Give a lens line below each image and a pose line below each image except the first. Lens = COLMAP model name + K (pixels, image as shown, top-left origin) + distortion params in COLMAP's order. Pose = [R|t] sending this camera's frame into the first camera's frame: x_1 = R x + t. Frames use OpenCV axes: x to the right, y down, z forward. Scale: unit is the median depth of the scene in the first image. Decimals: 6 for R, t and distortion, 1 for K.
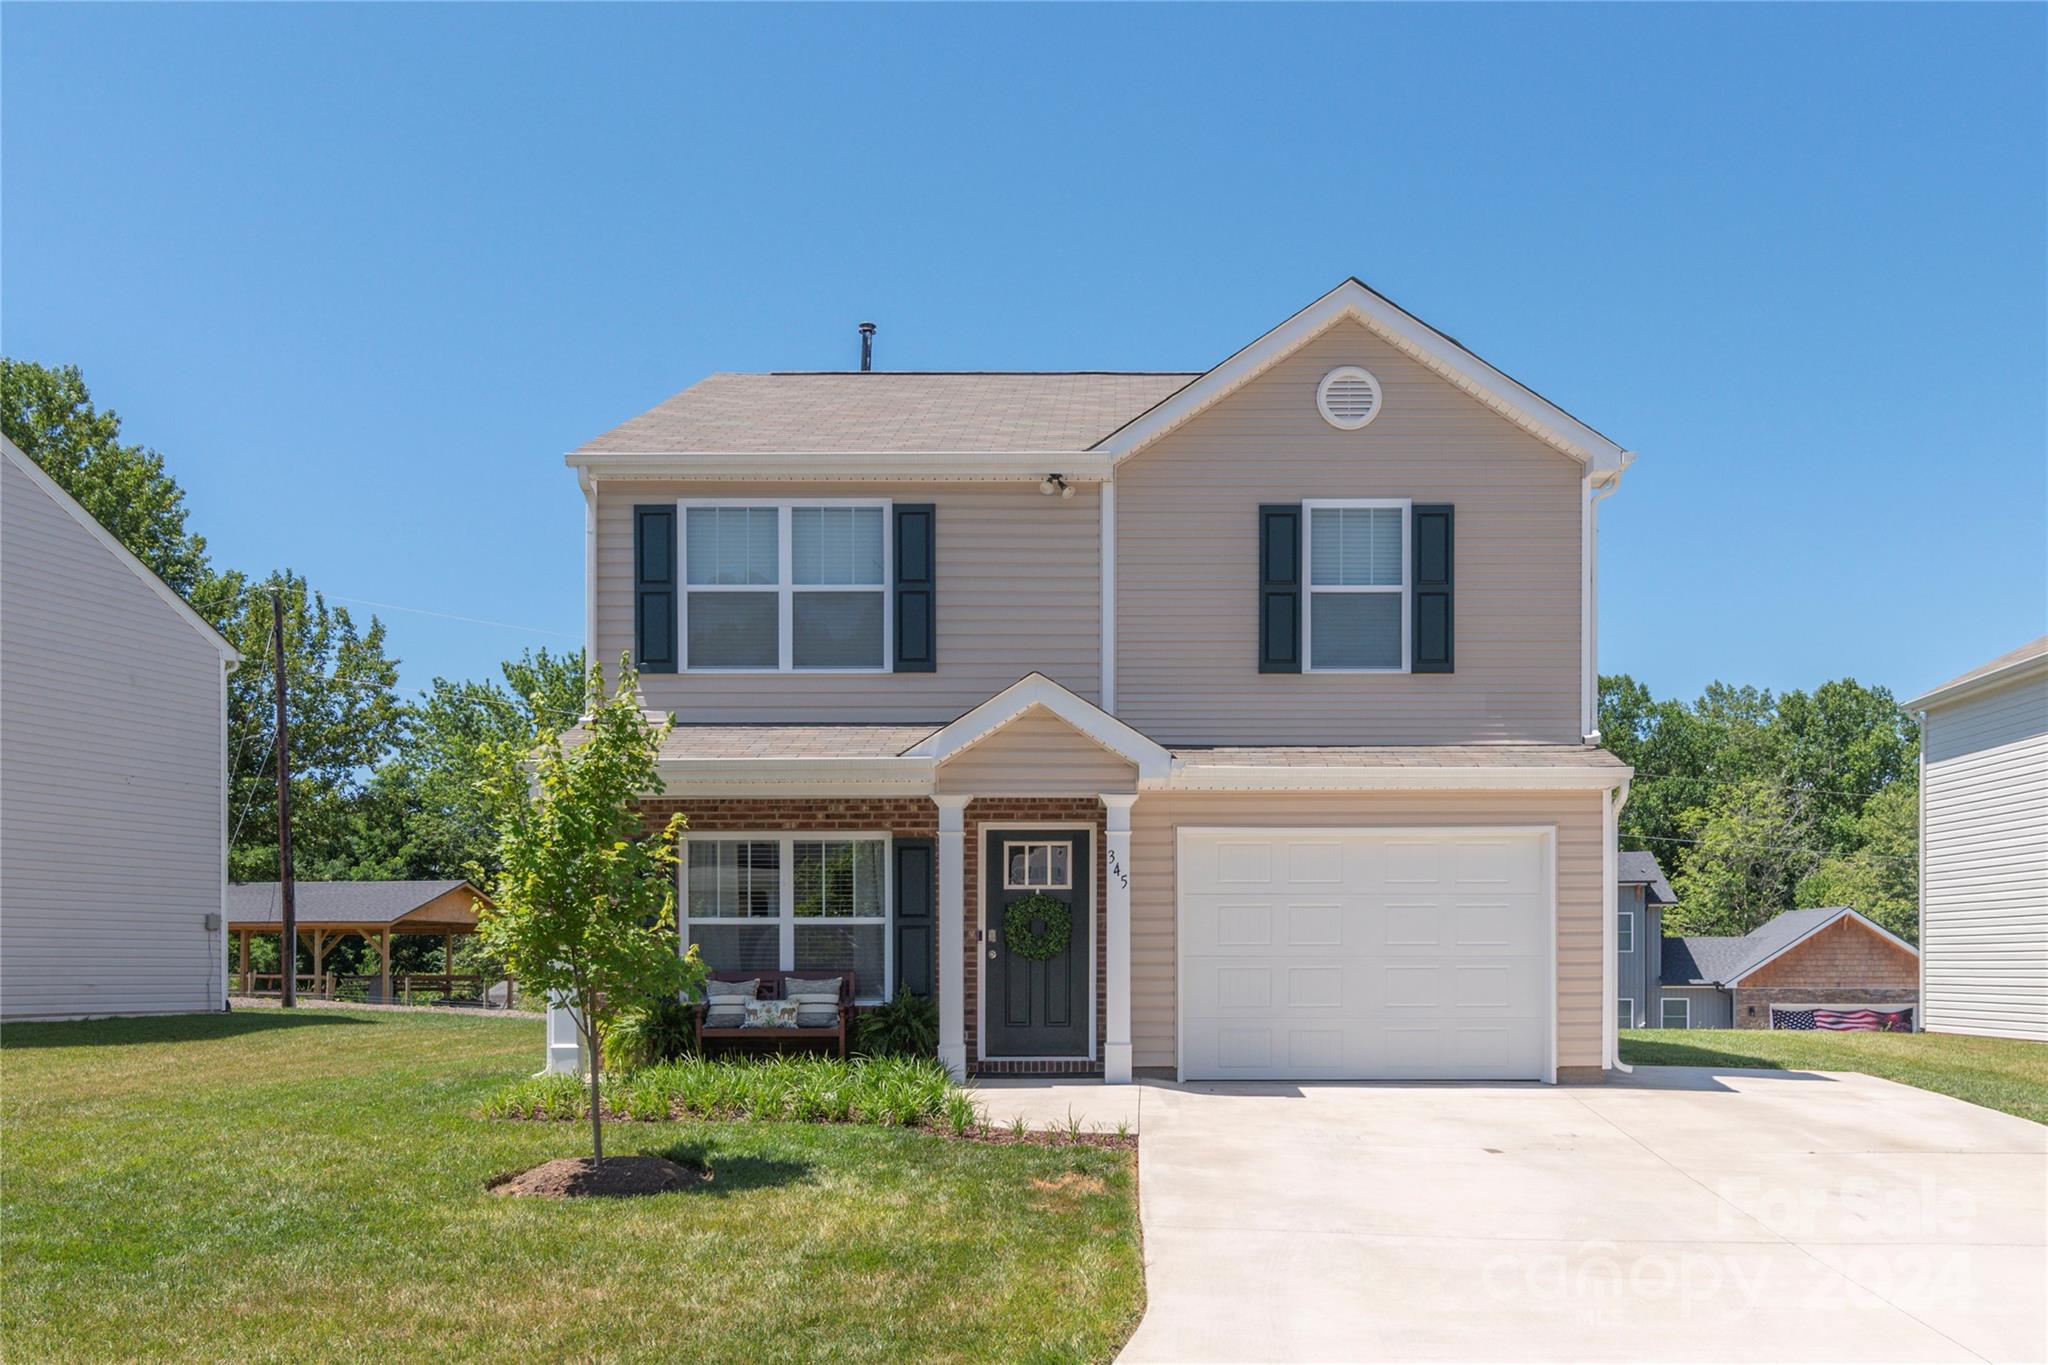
lens RADIAL K [[1086.7, 0, 1023.2], [0, 1086.7, 694.6], [0, 0, 1]] dist [-0.001343, 0.000215]
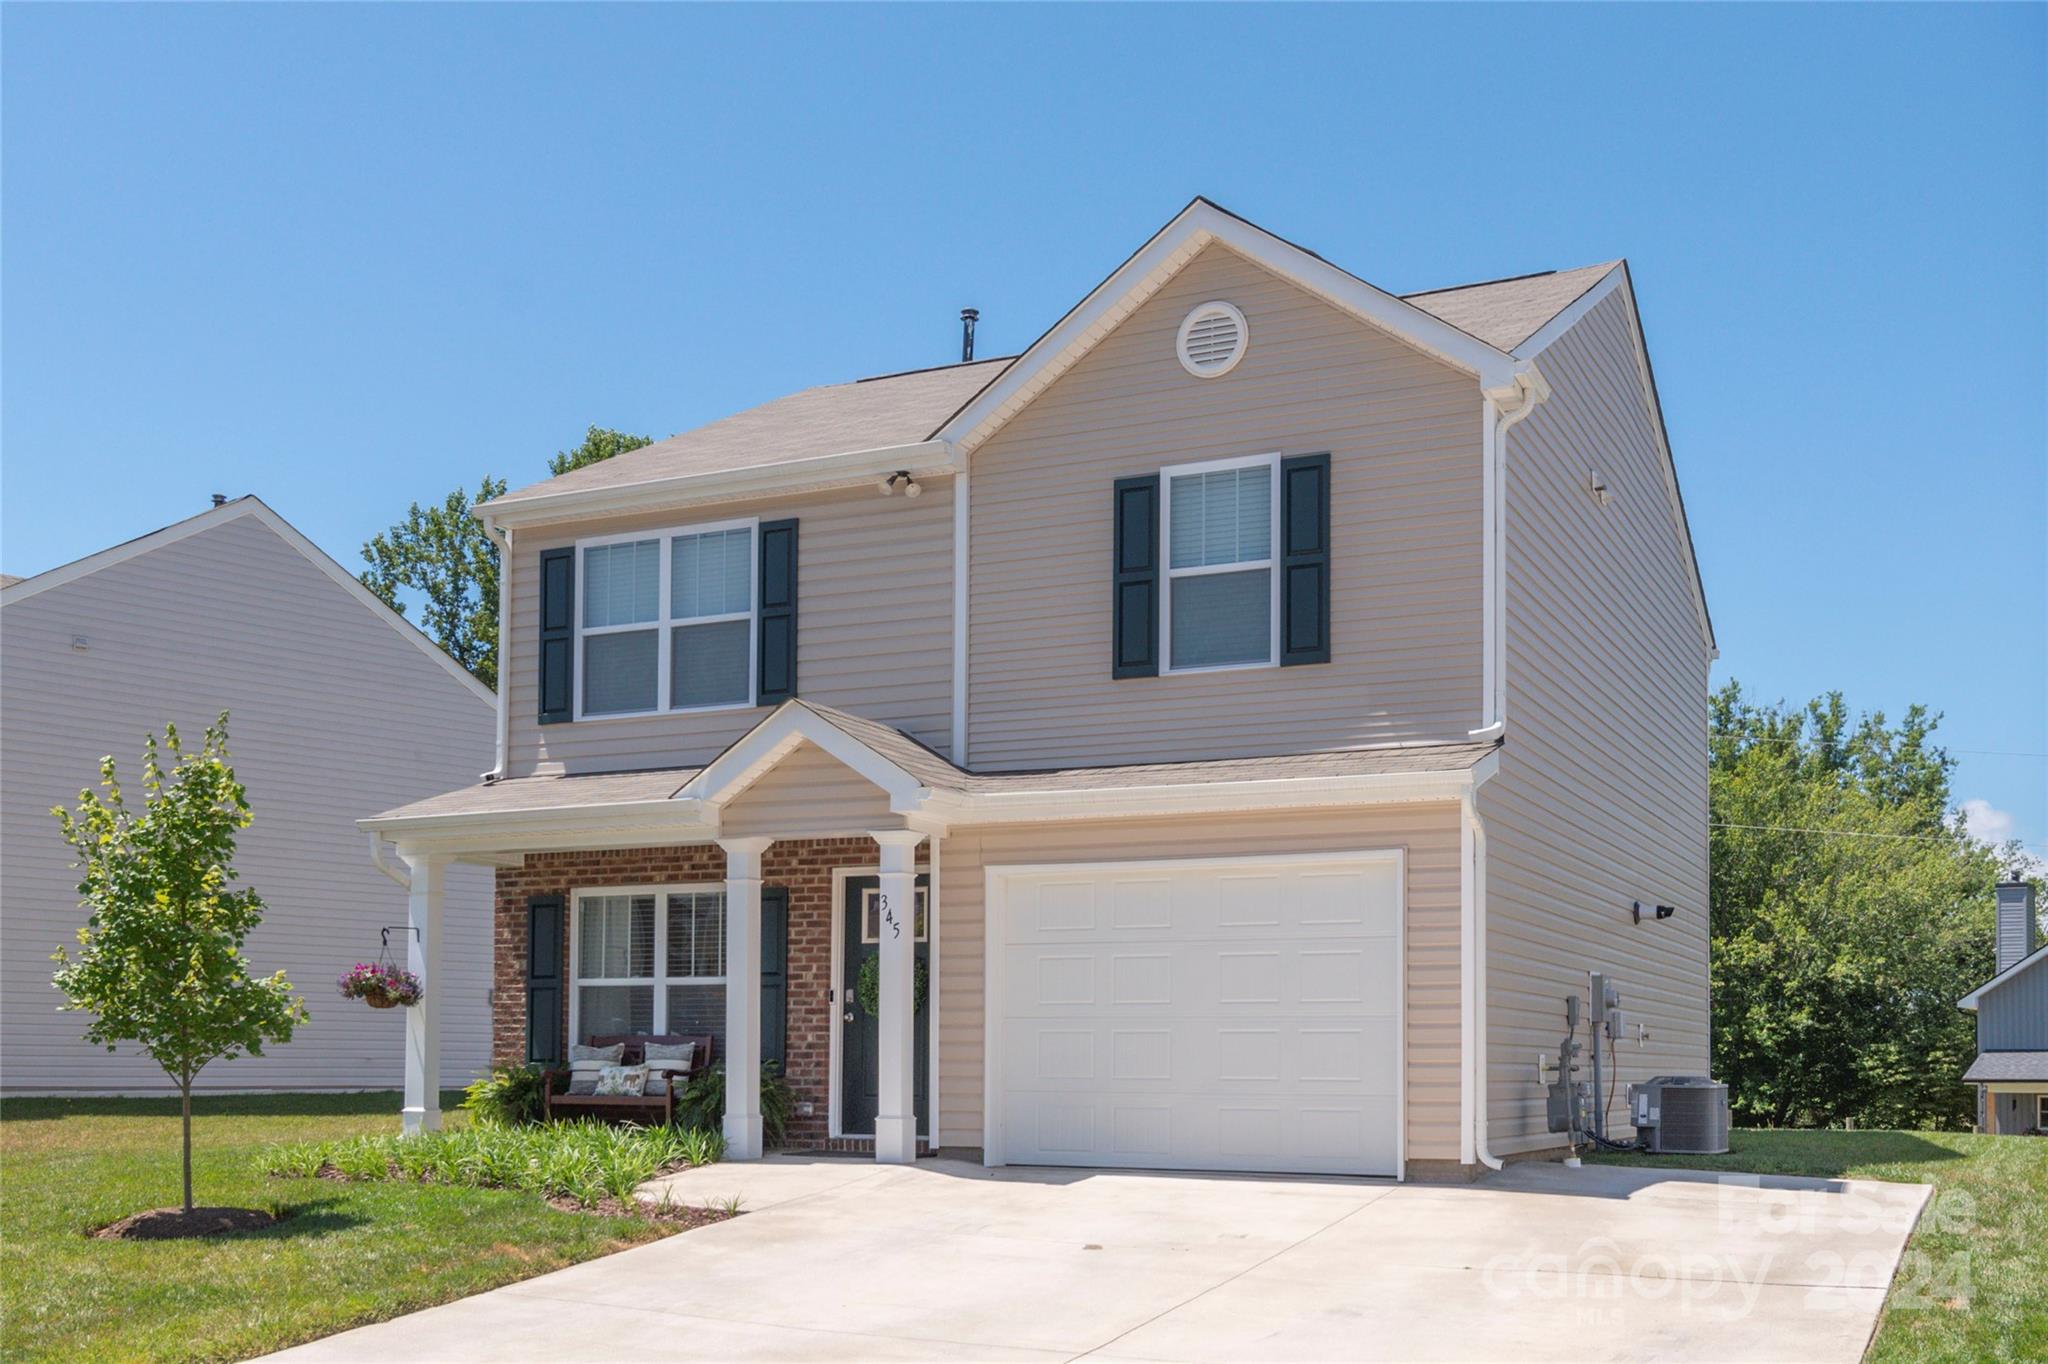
lens RADIAL K [[1291.0, 0, 1023.8], [0, 1291.0, 680.0], [0, 0, 1]] dist [-0.003509, -0.002318]
pose [[0.958013, -0.071946, -0.277551, 0.418533], [0.062543, 0.997133, -0.042599, 0.018402], [0.279820, 0.023451, 0.959766, 0.023240]]
